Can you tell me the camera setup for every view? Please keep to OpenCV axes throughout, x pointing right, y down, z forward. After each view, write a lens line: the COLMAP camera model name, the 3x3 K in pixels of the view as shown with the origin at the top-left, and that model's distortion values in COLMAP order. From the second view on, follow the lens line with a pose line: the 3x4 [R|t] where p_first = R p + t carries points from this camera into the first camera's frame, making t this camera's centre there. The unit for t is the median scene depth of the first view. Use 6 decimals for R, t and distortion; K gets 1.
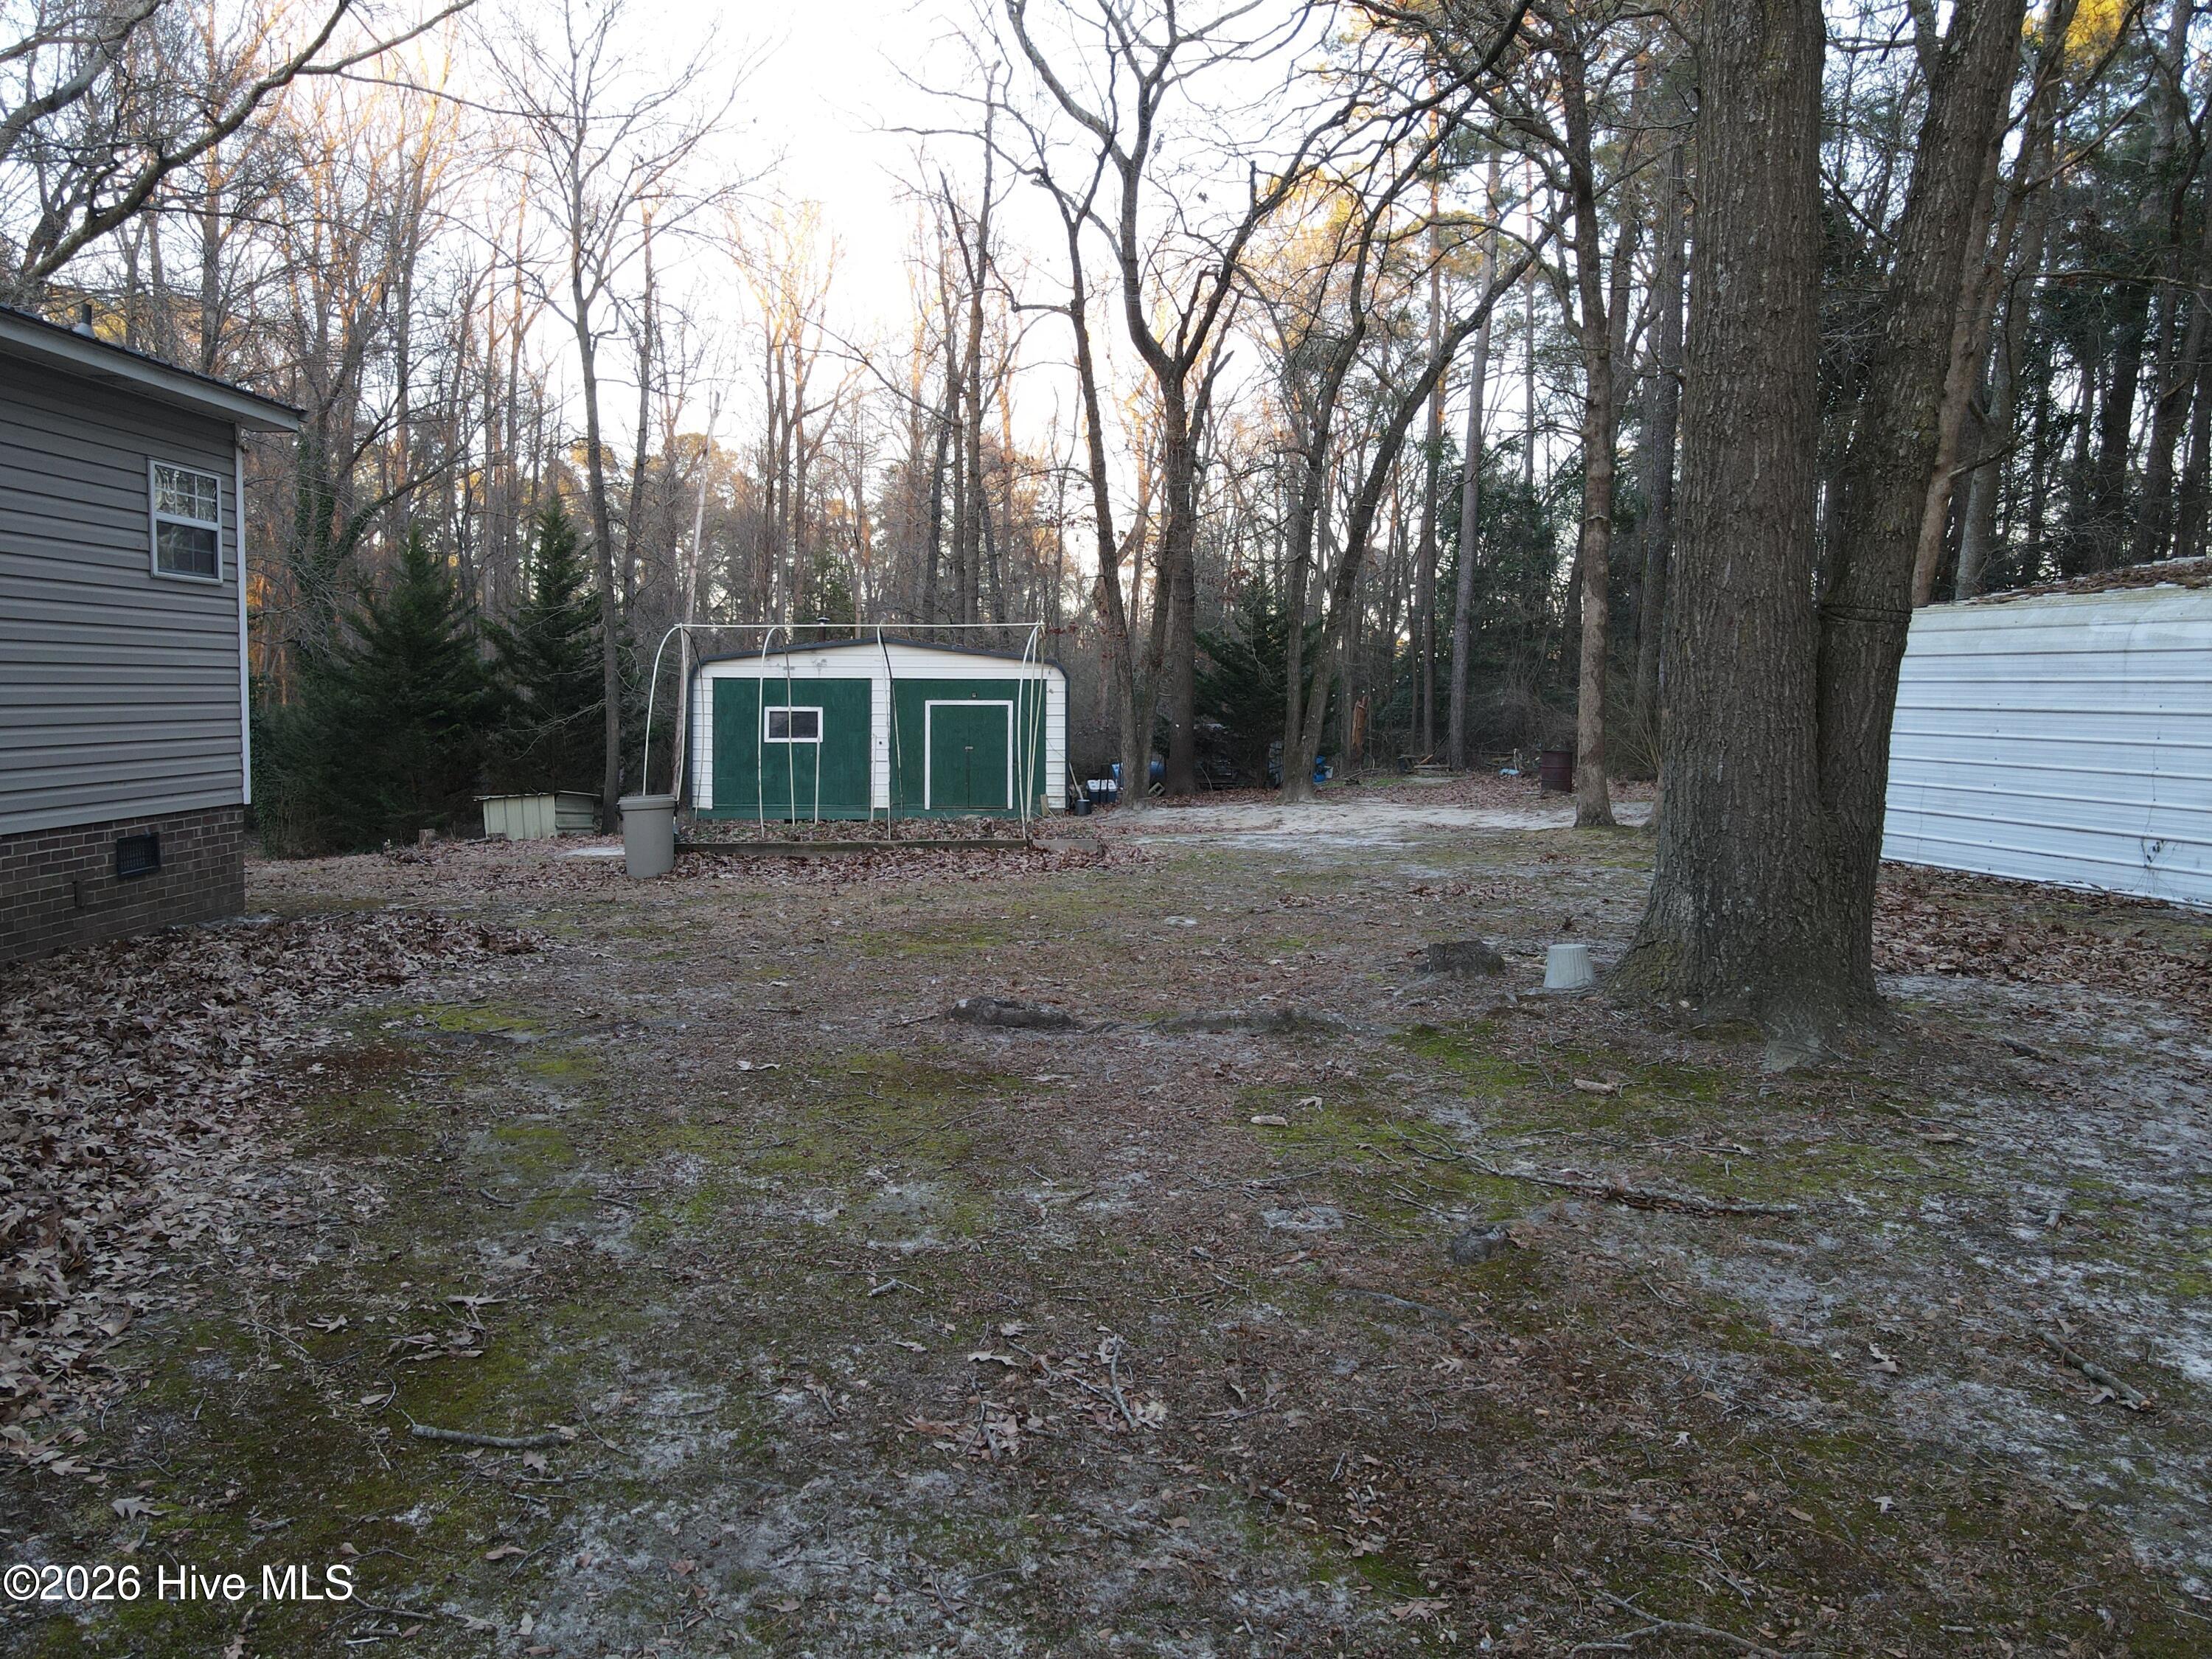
lens RADIAL K [[1625.8, 0, 1105.6], [0, 1625.8, 814.2], [0, 0, 1]] dist [0.004384, 0.005255]
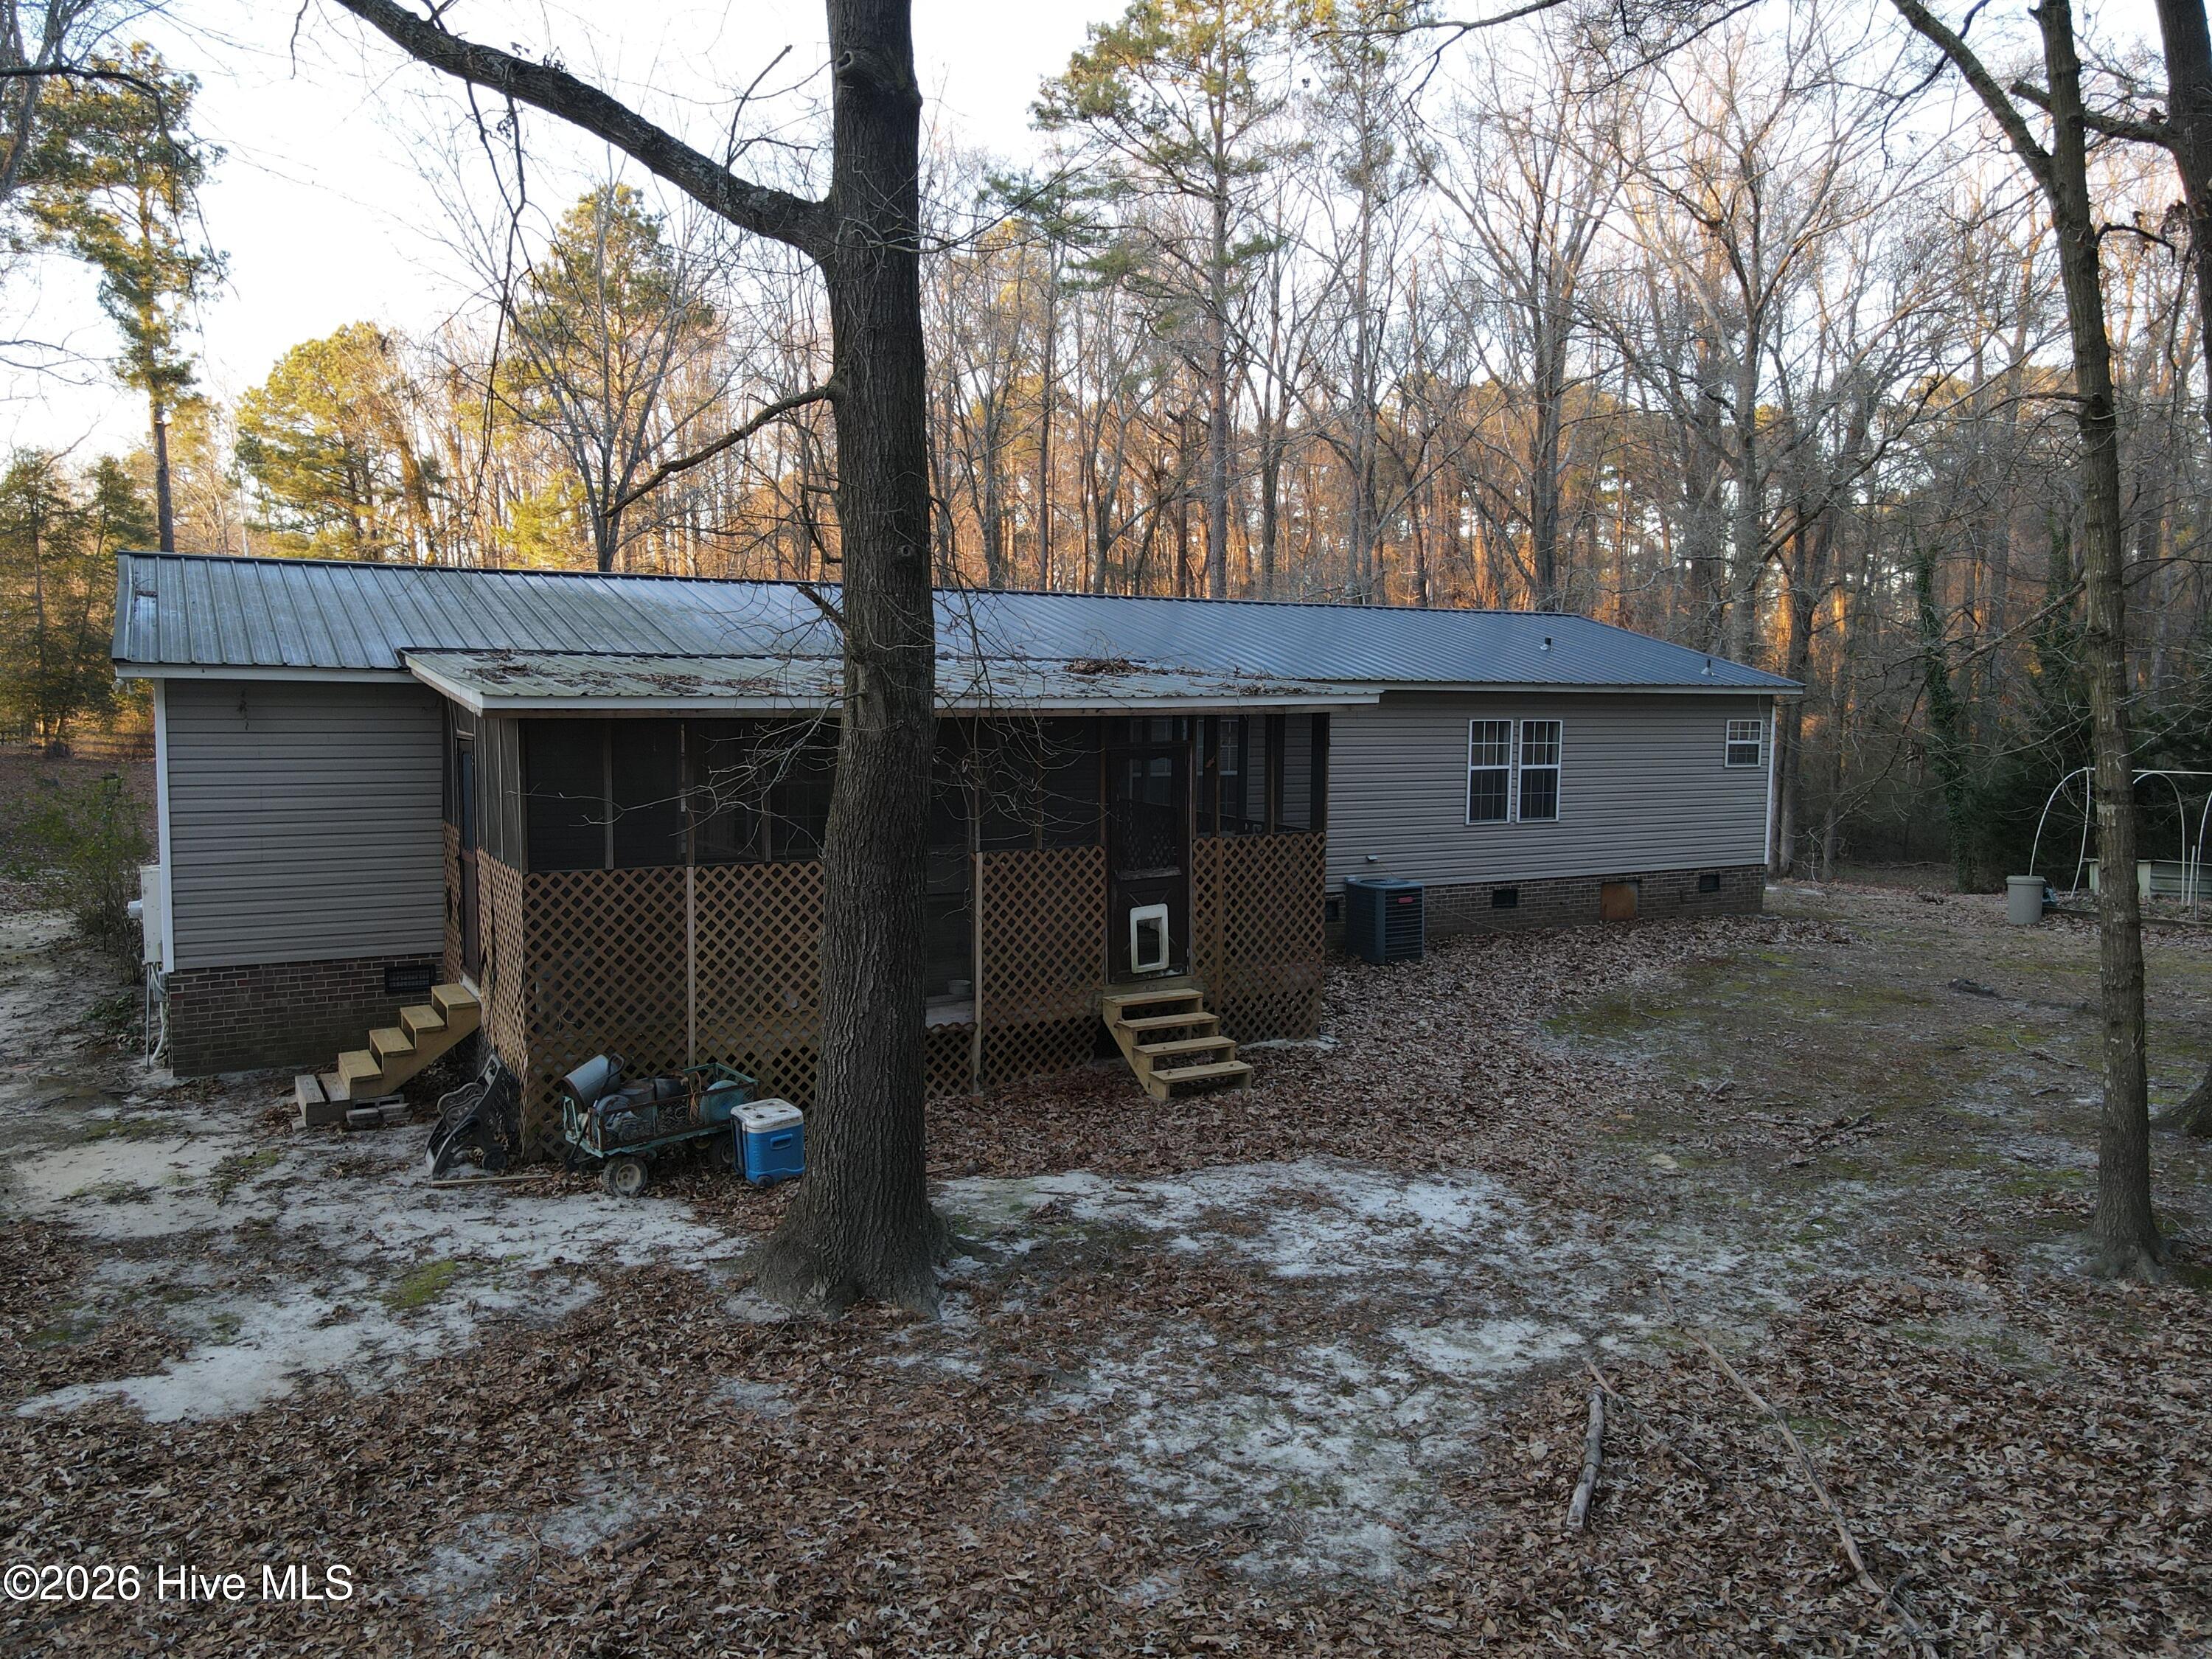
lens RADIAL K [[1625.8, 0, 1105.6], [0, 1625.8, 814.2], [0, 0, 1]] dist [0.004384, 0.005255]
pose [[0.493219, 0.062181, -0.867680, 0.323501], [-0.074273, 0.996810, 0.029216, -0.024576], [0.866729, 0.050036, 0.496263, -0.301897]]
